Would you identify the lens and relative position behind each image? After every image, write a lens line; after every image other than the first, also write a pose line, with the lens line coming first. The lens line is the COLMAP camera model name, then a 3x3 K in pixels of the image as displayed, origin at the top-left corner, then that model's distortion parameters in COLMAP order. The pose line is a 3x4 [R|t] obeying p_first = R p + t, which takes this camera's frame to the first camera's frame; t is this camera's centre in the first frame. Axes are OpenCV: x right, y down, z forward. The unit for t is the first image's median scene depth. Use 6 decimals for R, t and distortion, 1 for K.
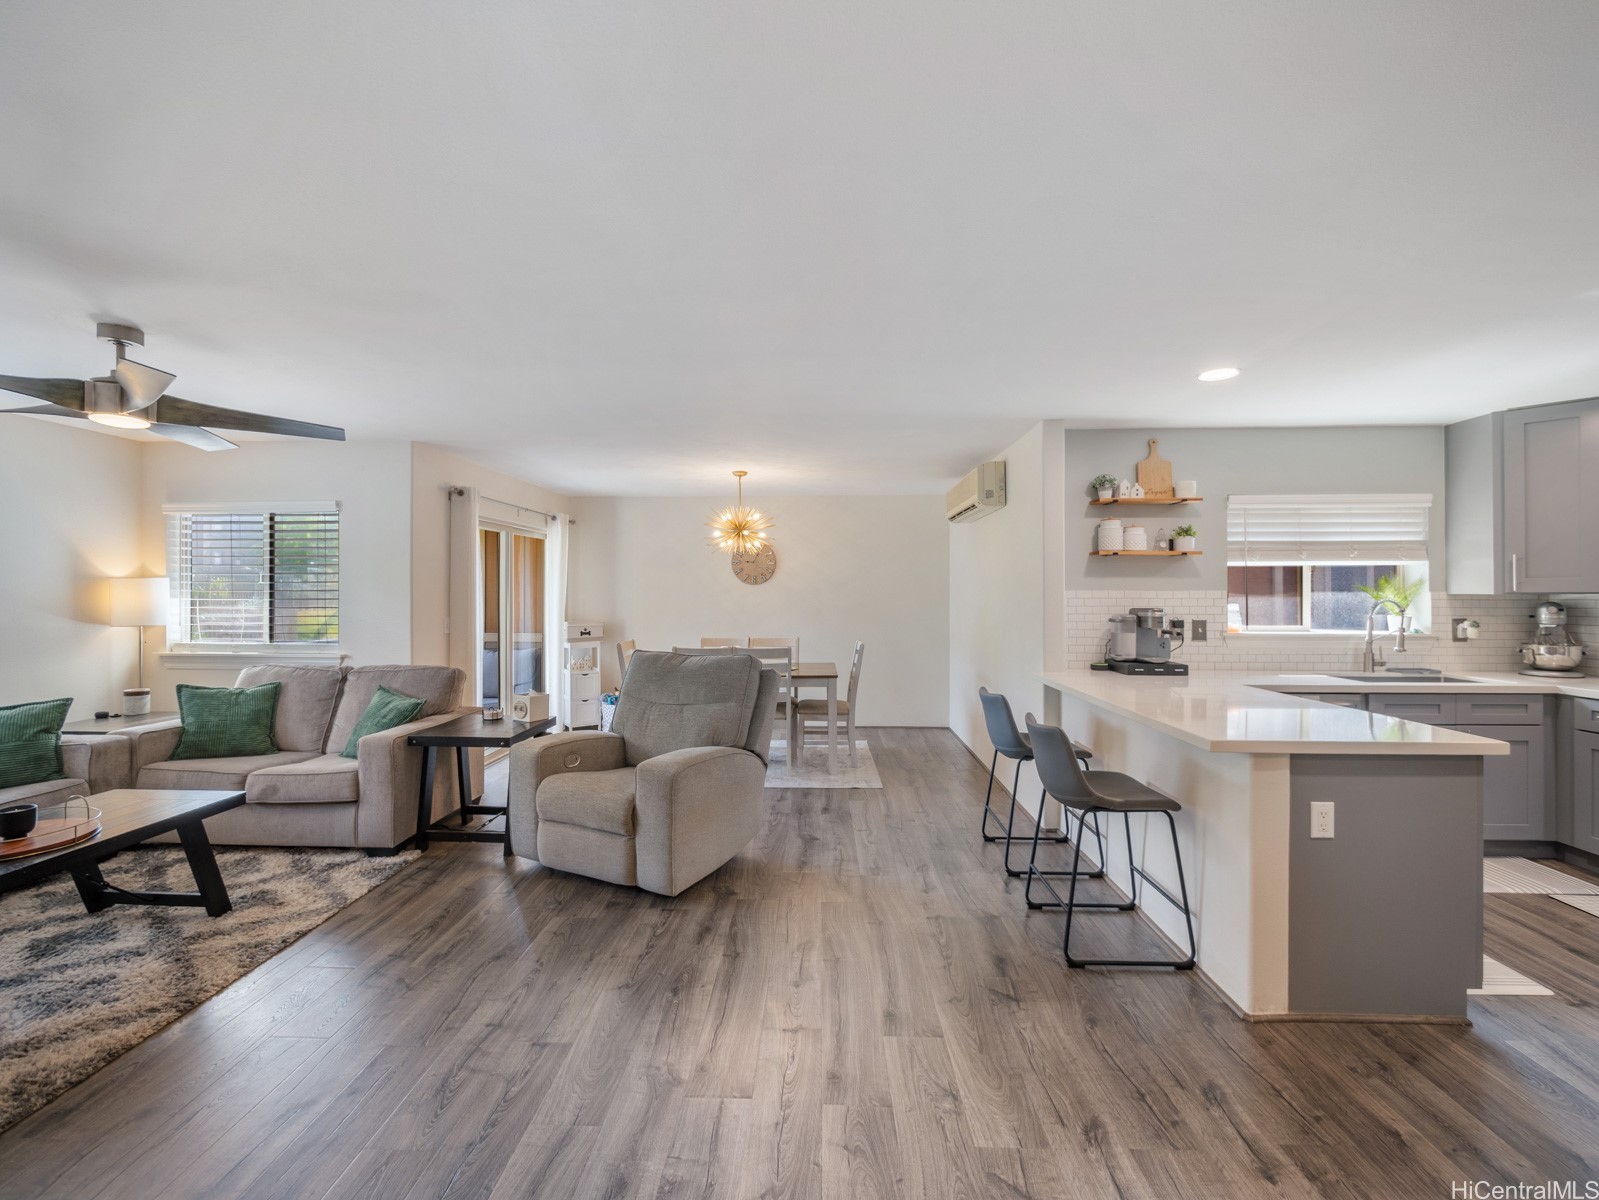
lens RADIAL K [[670.7, 0, 795.2], [0, 670.7, 594.3], [0, 0, 1]] dist [-0.007740, 0.001672]
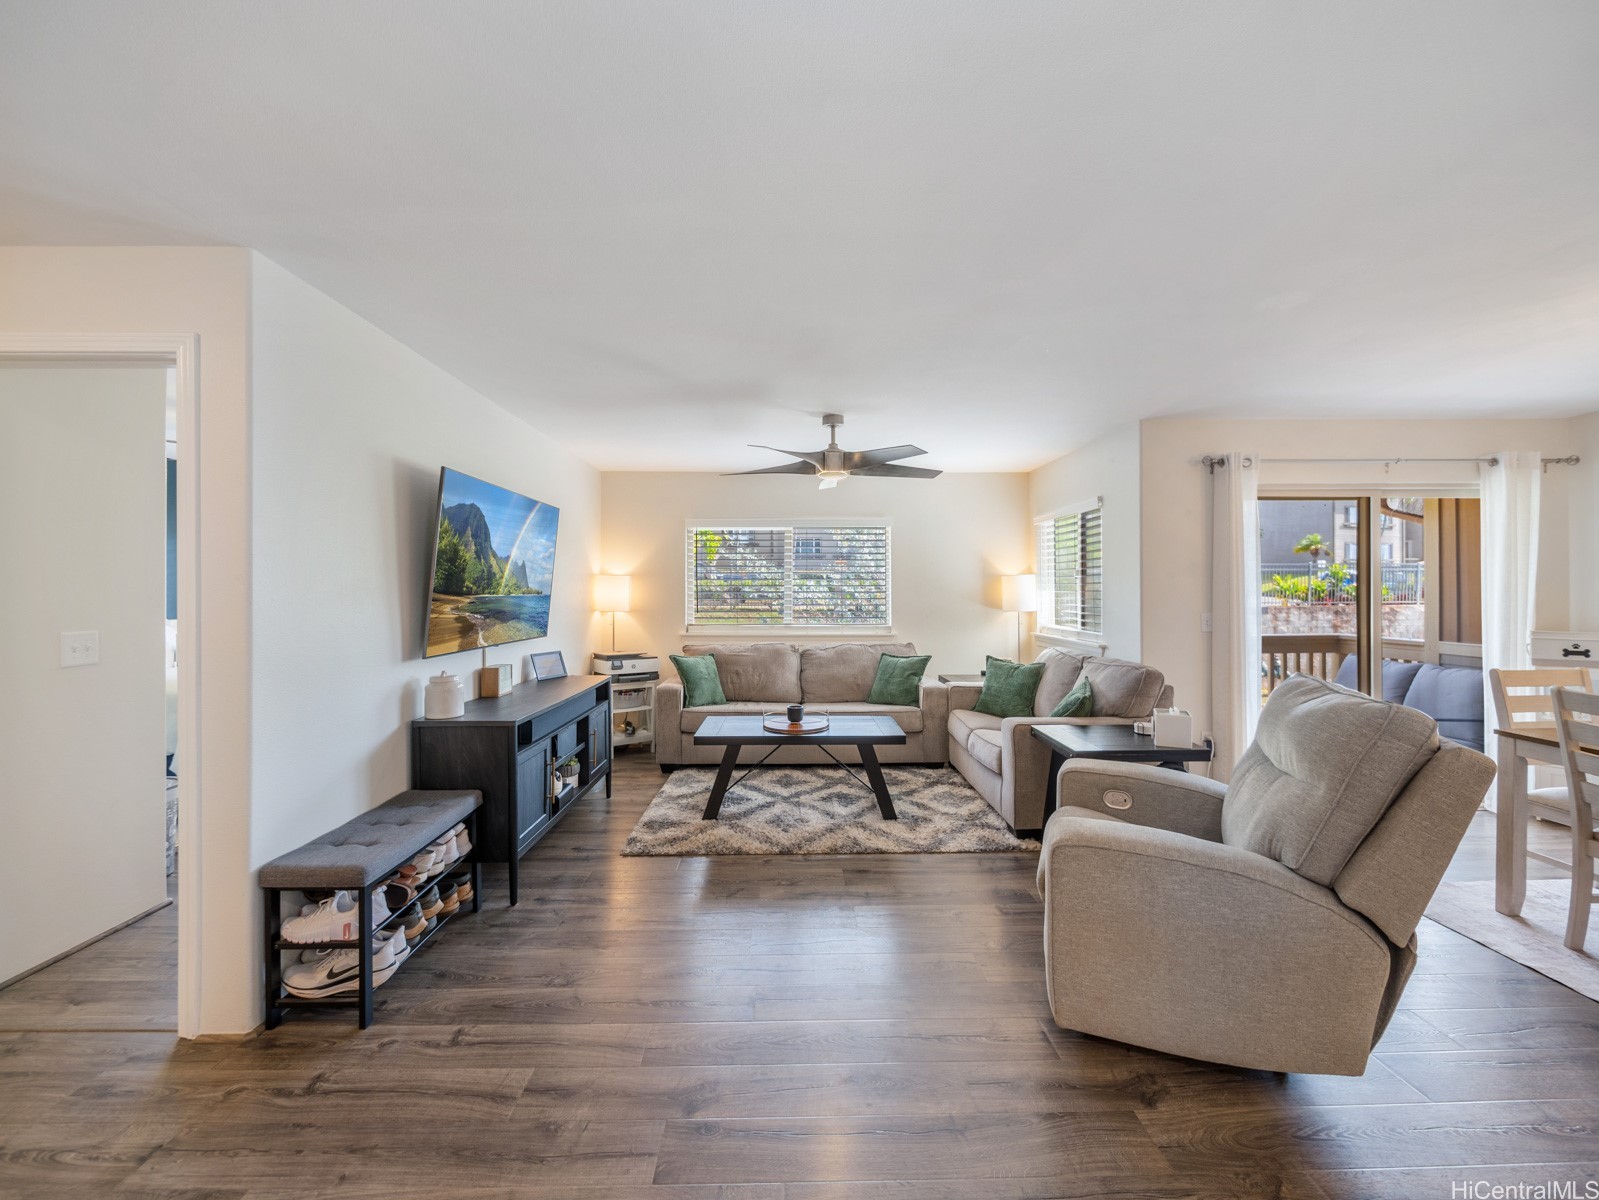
lens RADIAL K [[670.7, 0, 797.5], [0, 670.7, 593.7], [0, 0, 1]] dist [-0.007740, 0.001672]
pose [[0.057866, 0.002879, -0.998320, 0.373497], [0.001597, 0.999994, 0.002976, 0.009426], [0.998323, -0.001767, 0.057861, 0.548495]]
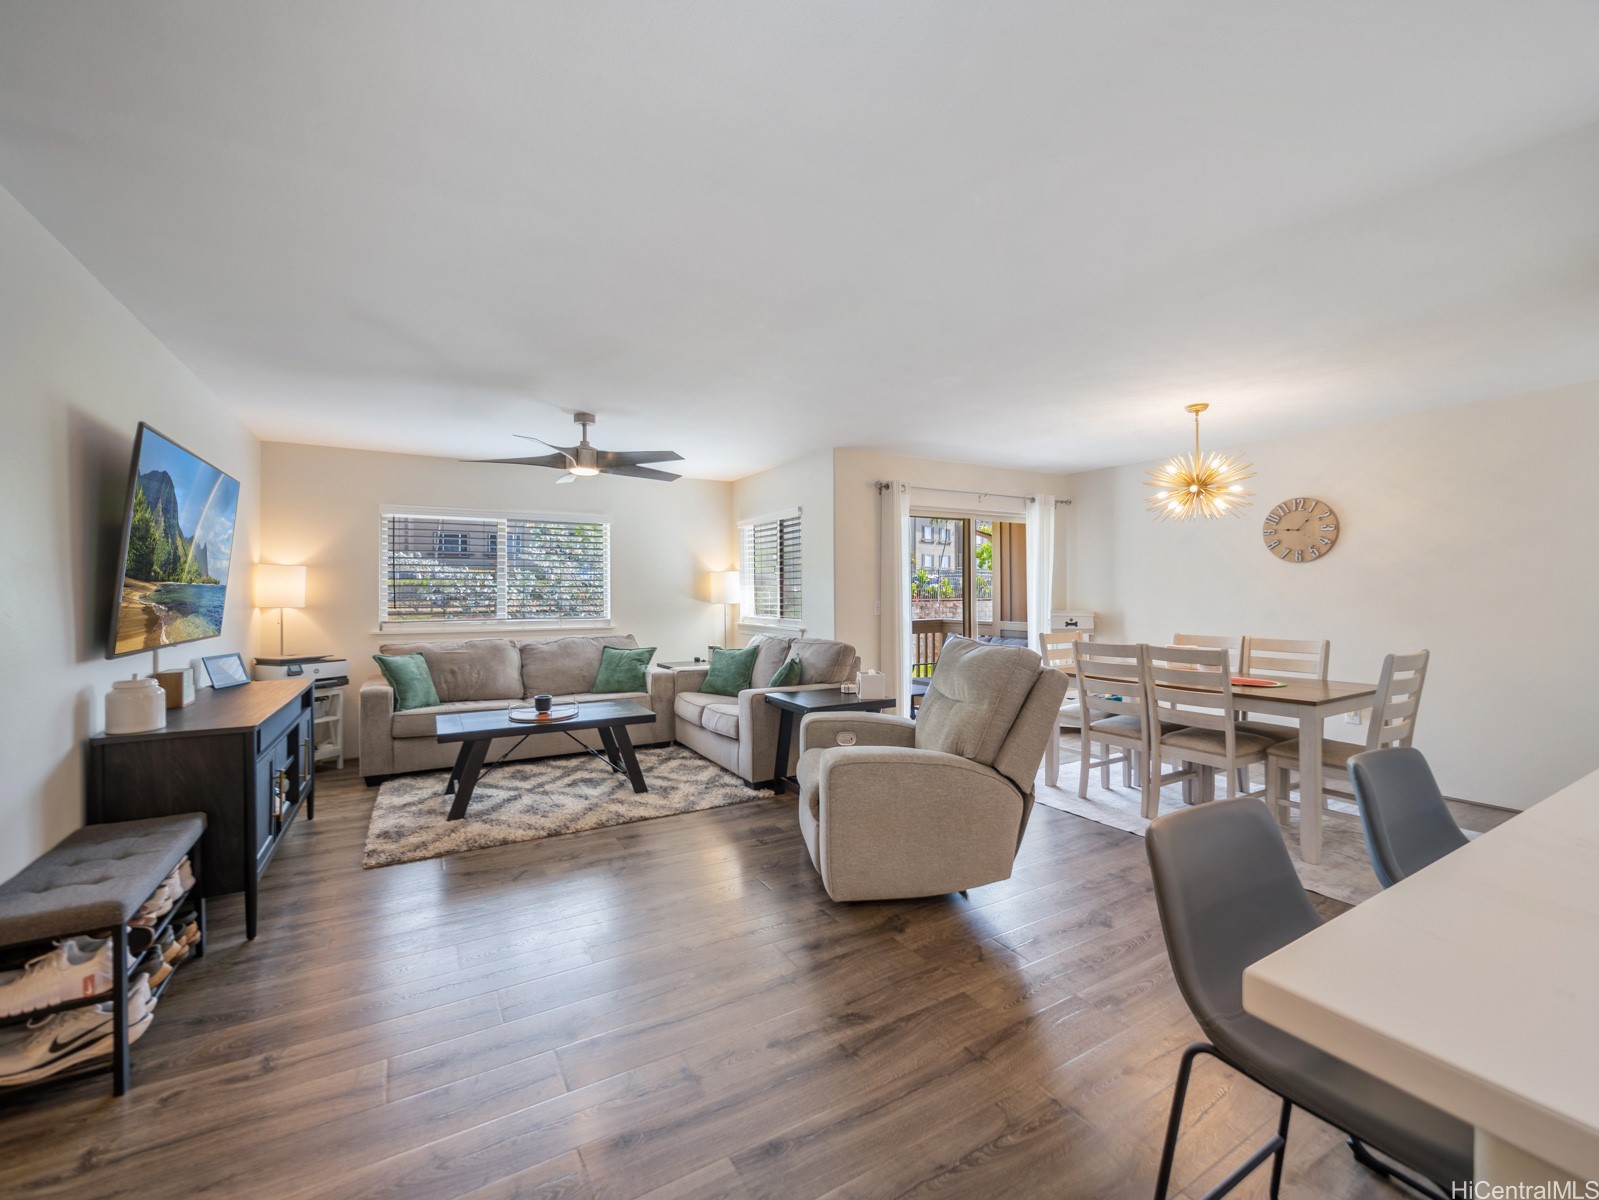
lens RADIAL K [[670.7, 0, 797.6], [0, 670.7, 591.2], [0, 0, 1]] dist [-0.007740, 0.001672]
pose [[0.535450, -0.002431, -0.844563, 0.438311], [0.002799, 0.999995, -0.001104, 0.025446], [0.844562, -0.001772, 0.535455, 0.372285]]
